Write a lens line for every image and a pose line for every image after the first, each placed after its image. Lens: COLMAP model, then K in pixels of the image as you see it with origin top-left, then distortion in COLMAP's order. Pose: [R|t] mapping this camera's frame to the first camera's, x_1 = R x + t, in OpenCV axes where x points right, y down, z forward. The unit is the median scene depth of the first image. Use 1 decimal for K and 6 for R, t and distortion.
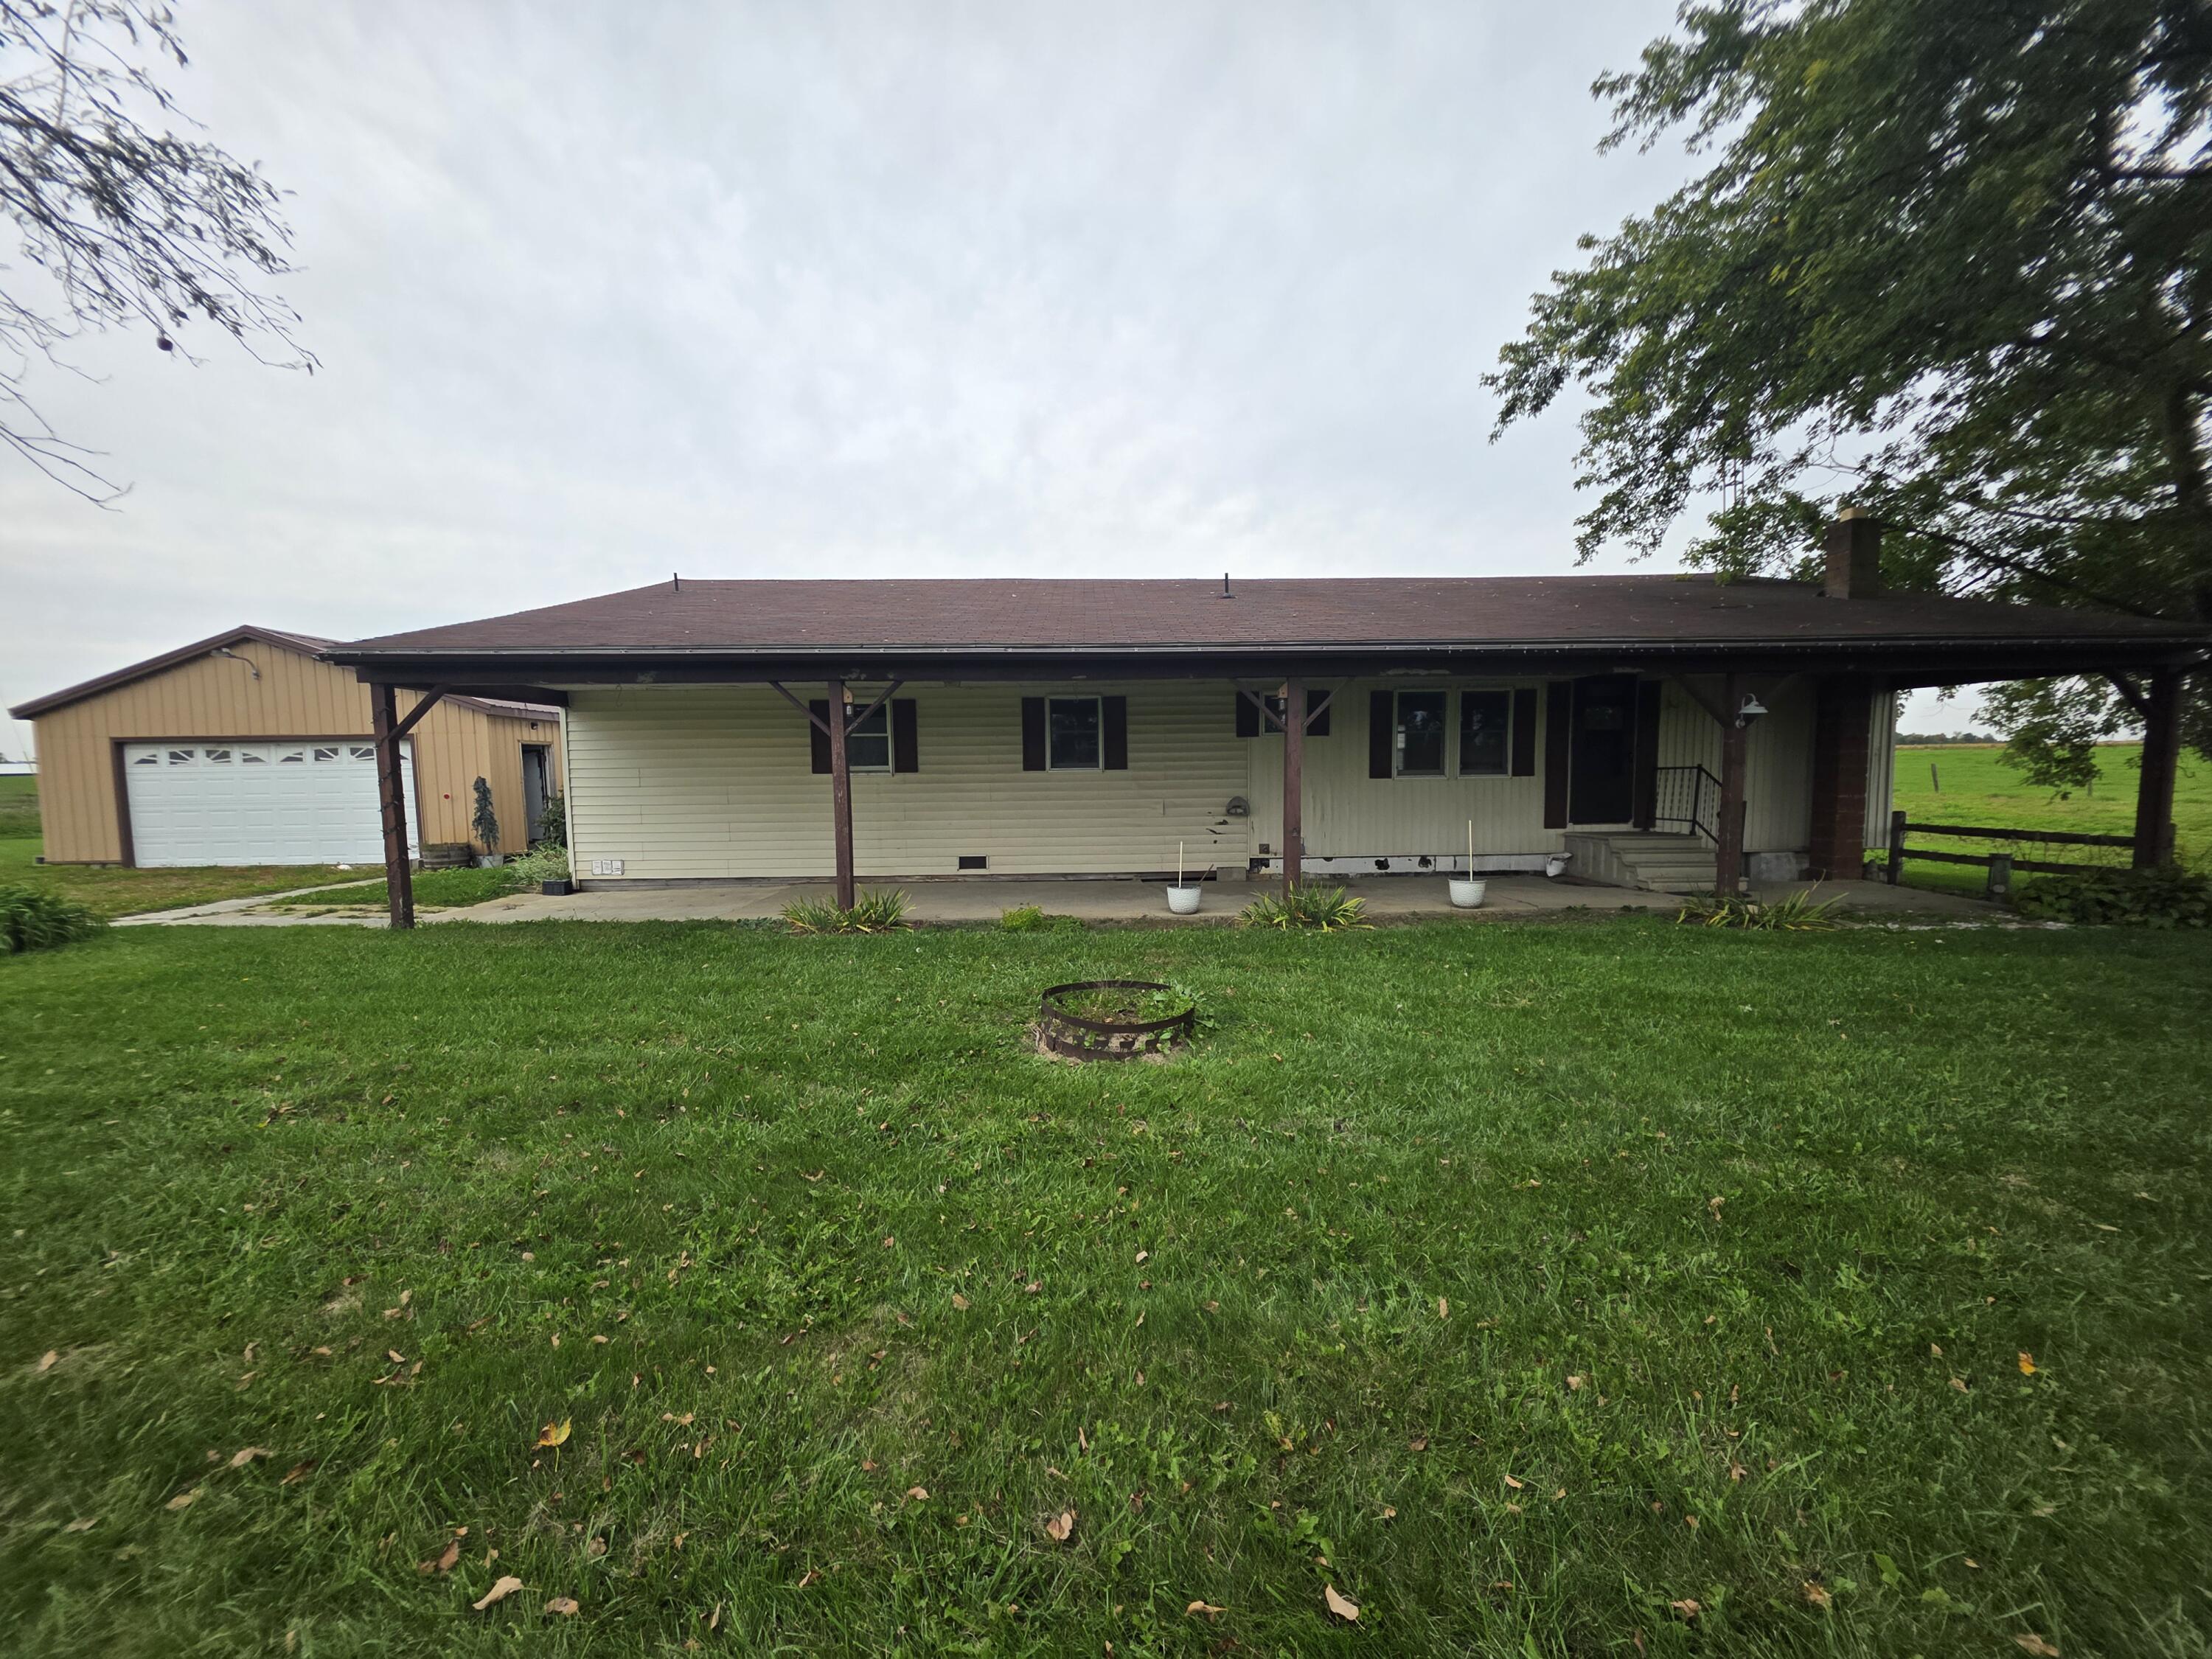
lens RADIAL K [[886.2, 0, 1100.6], [0, 886.2, 837.3], [0, 0, 1]] dist [0.002450, -0.000198]
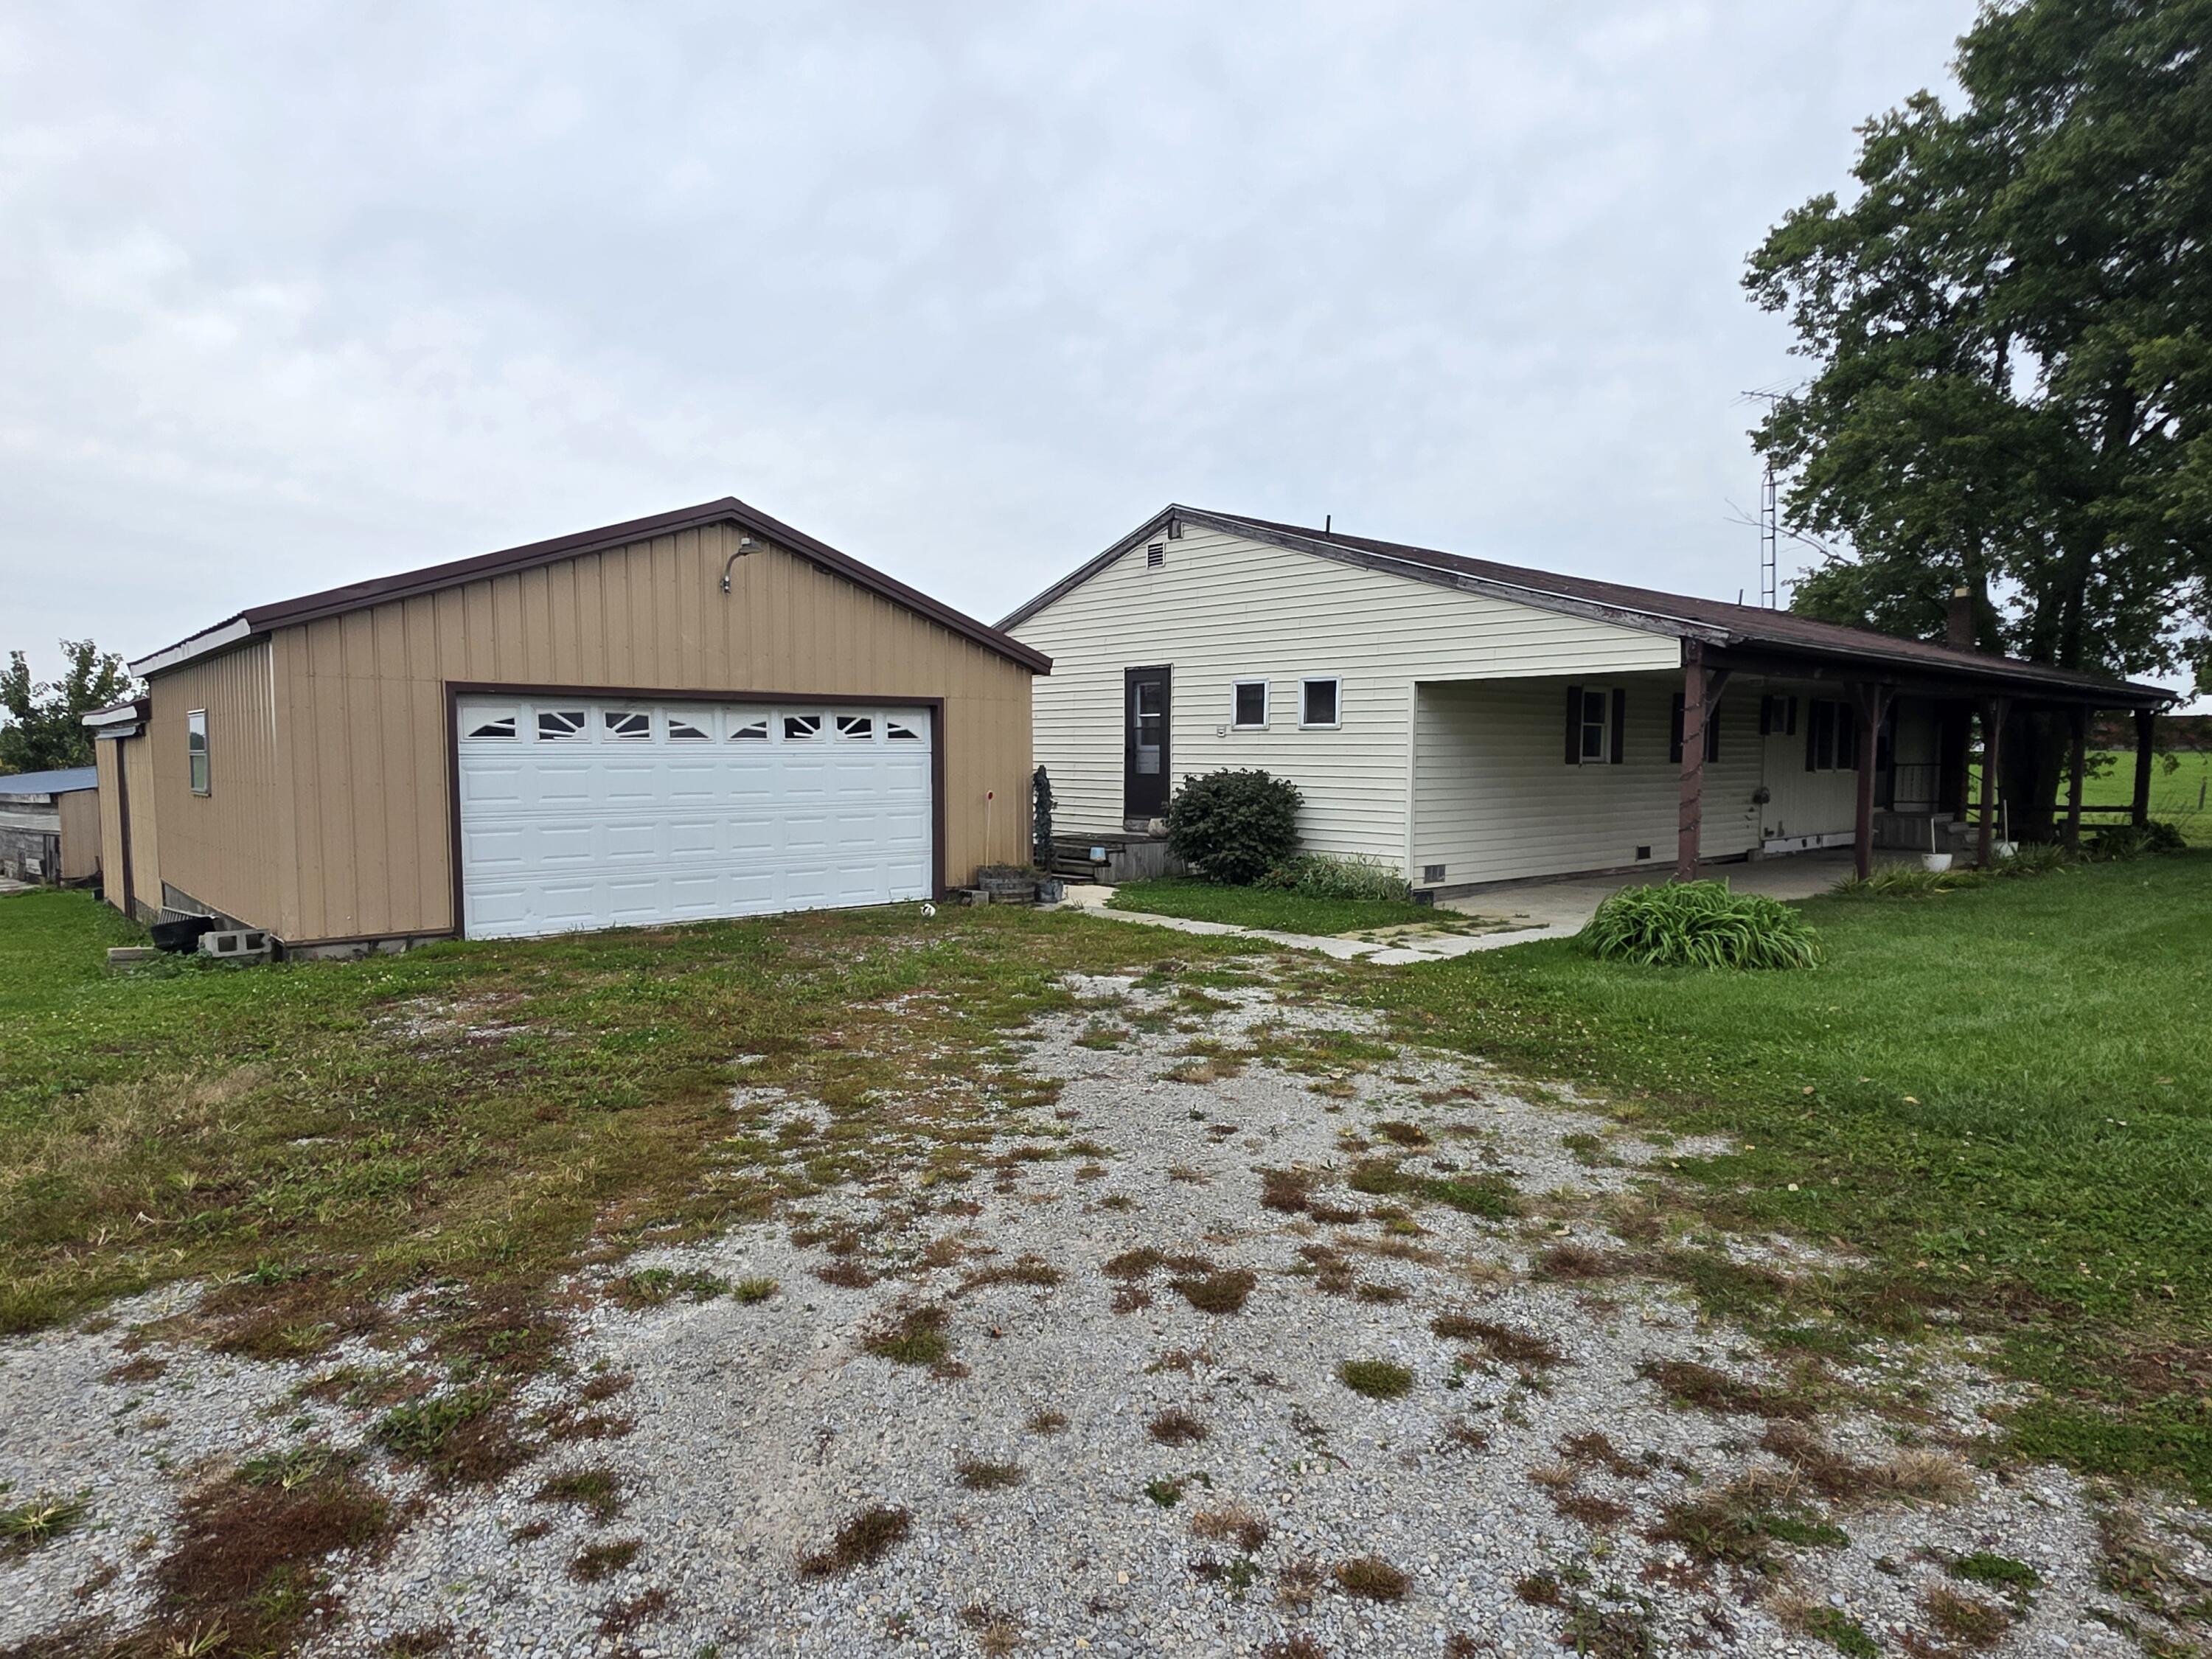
lens RADIAL K [[1313.1, 0, 1106.0], [0, 1313.1, 829.5], [0, 0, 1]] dist [0.018052, 0.000167]
pose [[0.779175, -0.025447, 0.626290, -1.277441], [0.043153, 0.998983, -0.013098, -0.003889], [-0.625320, 0.037232, 0.779480, 0.187116]]
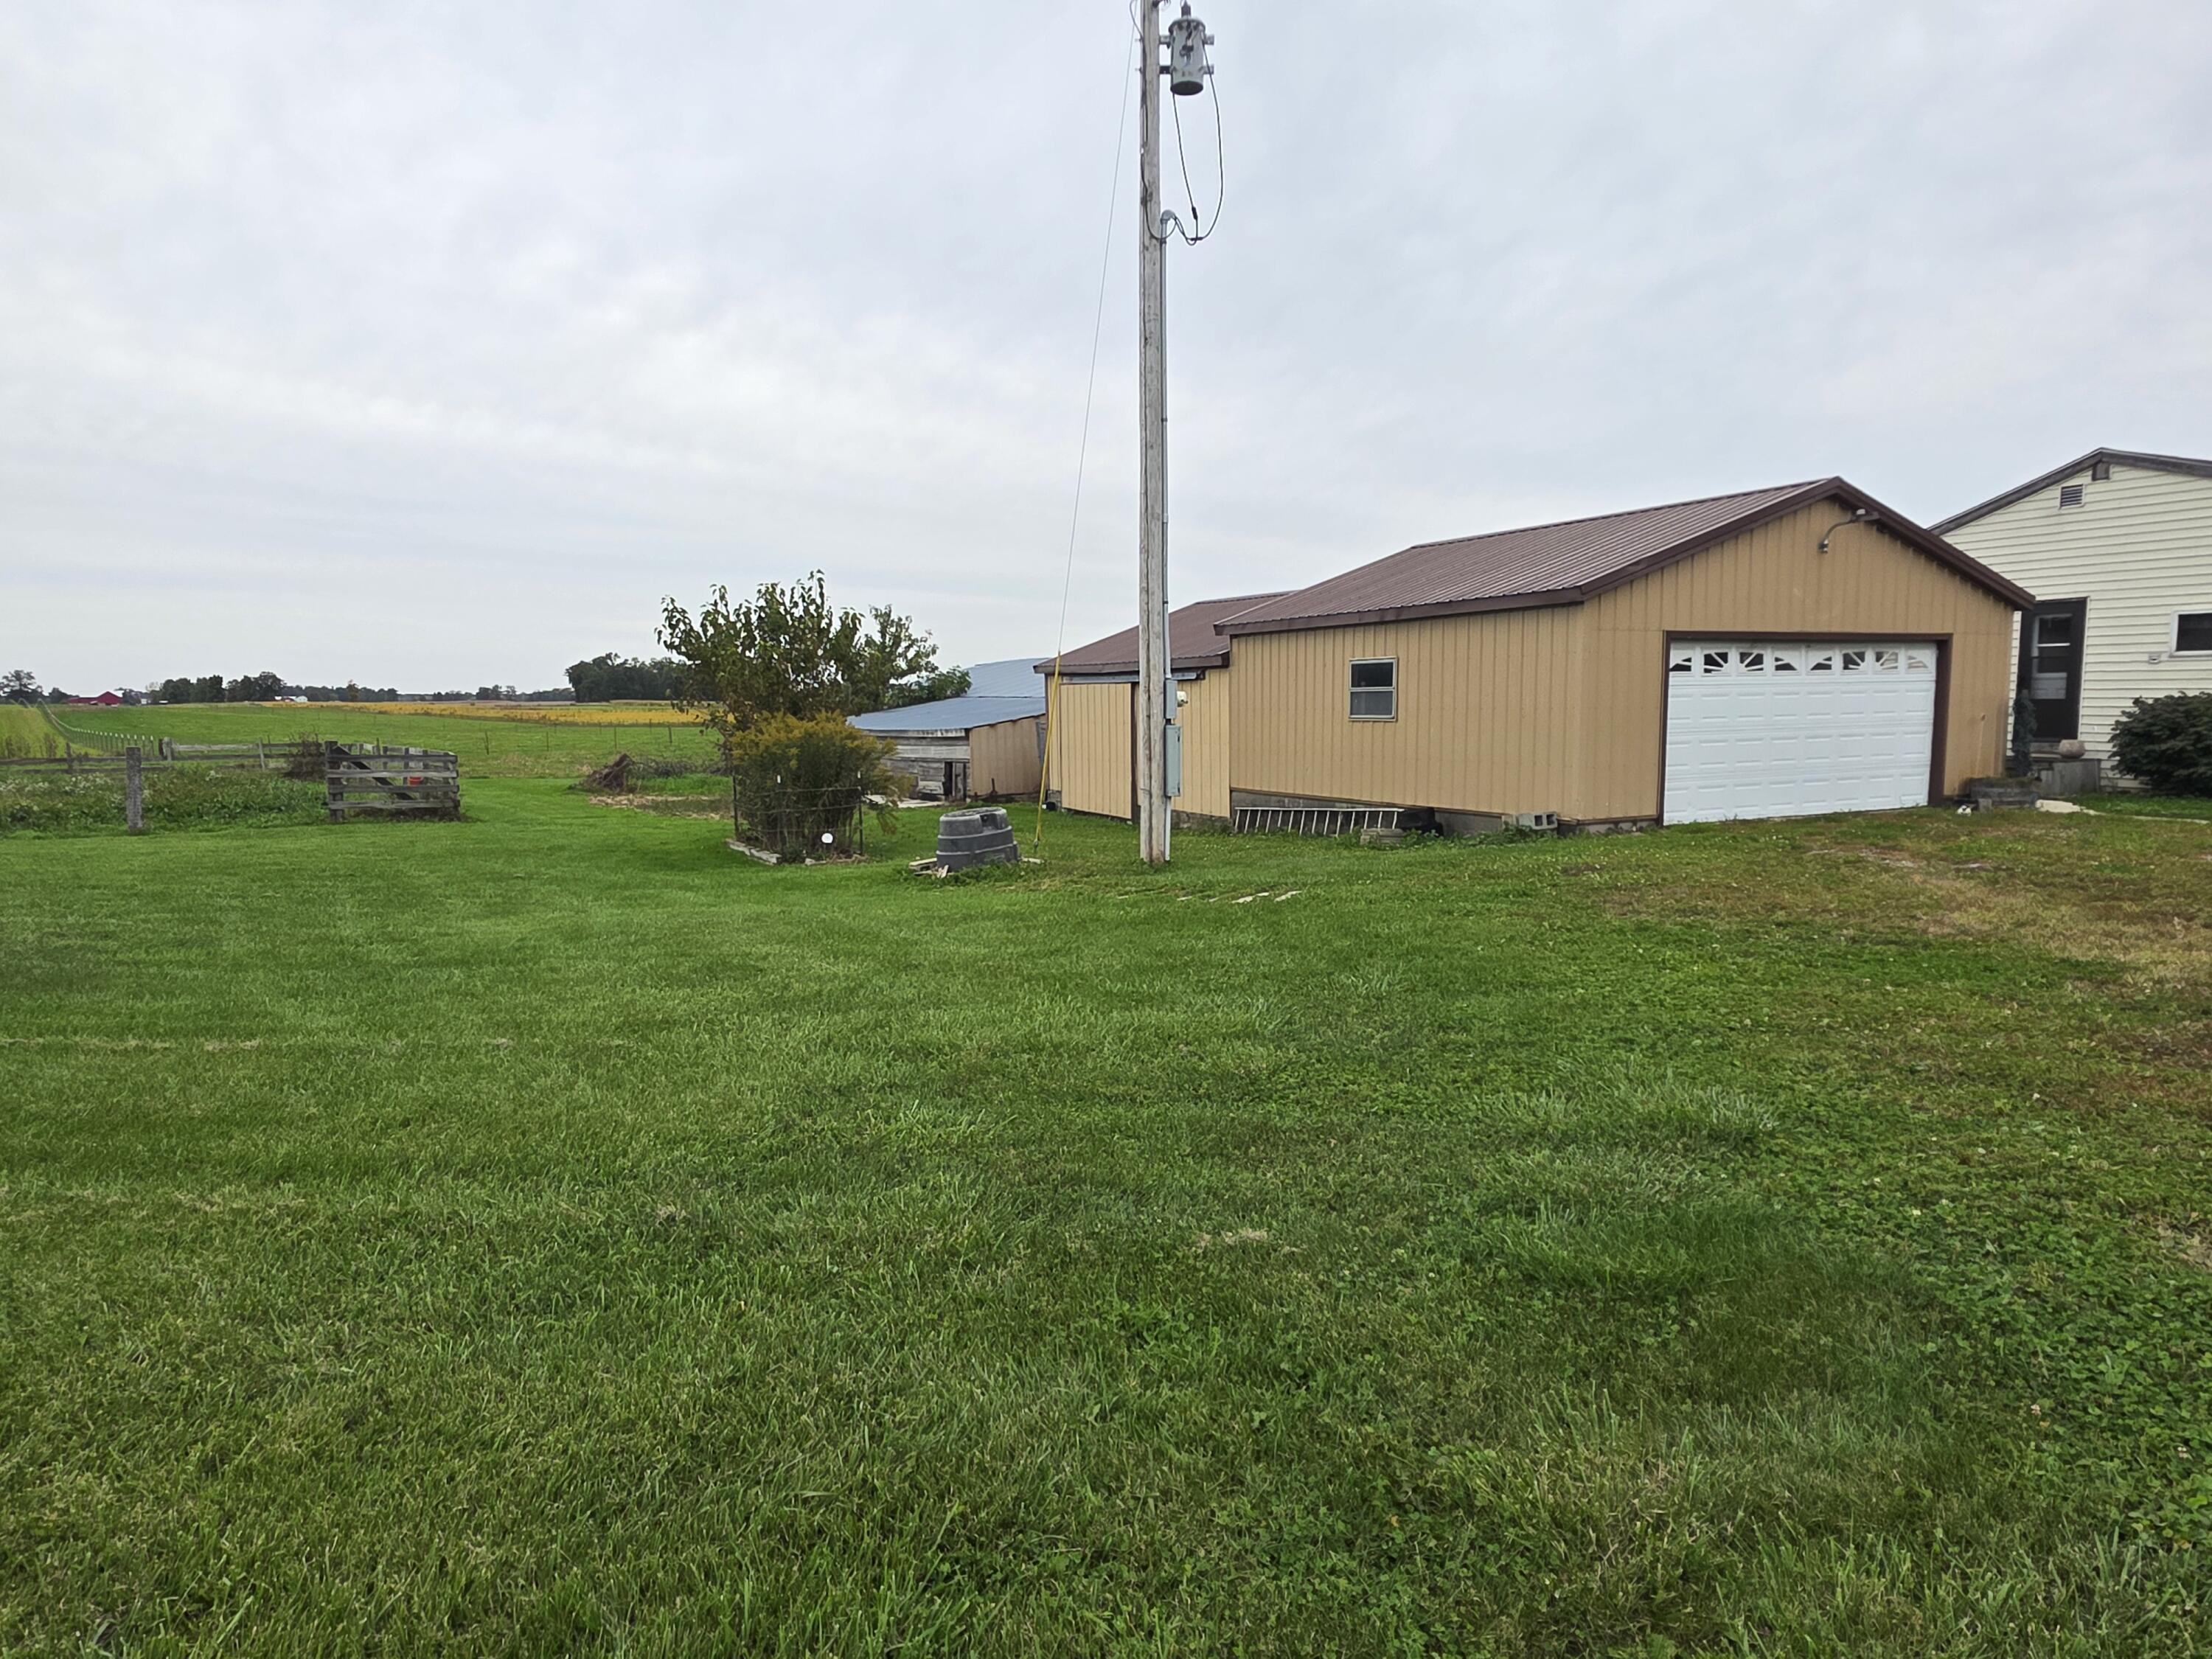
lens RADIAL K [[1368.8, 0, 1111.2], [0, 1368.8, 877.0], [0, 0, 1]] dist [-0.012407, 0.001082]
pose [[0.920667, -0.053823, 0.386620, -1.886771], [0.036818, 0.998006, 0.051260, 0.004330], [-0.388608, -0.032959, 0.920814, 0.203011]]
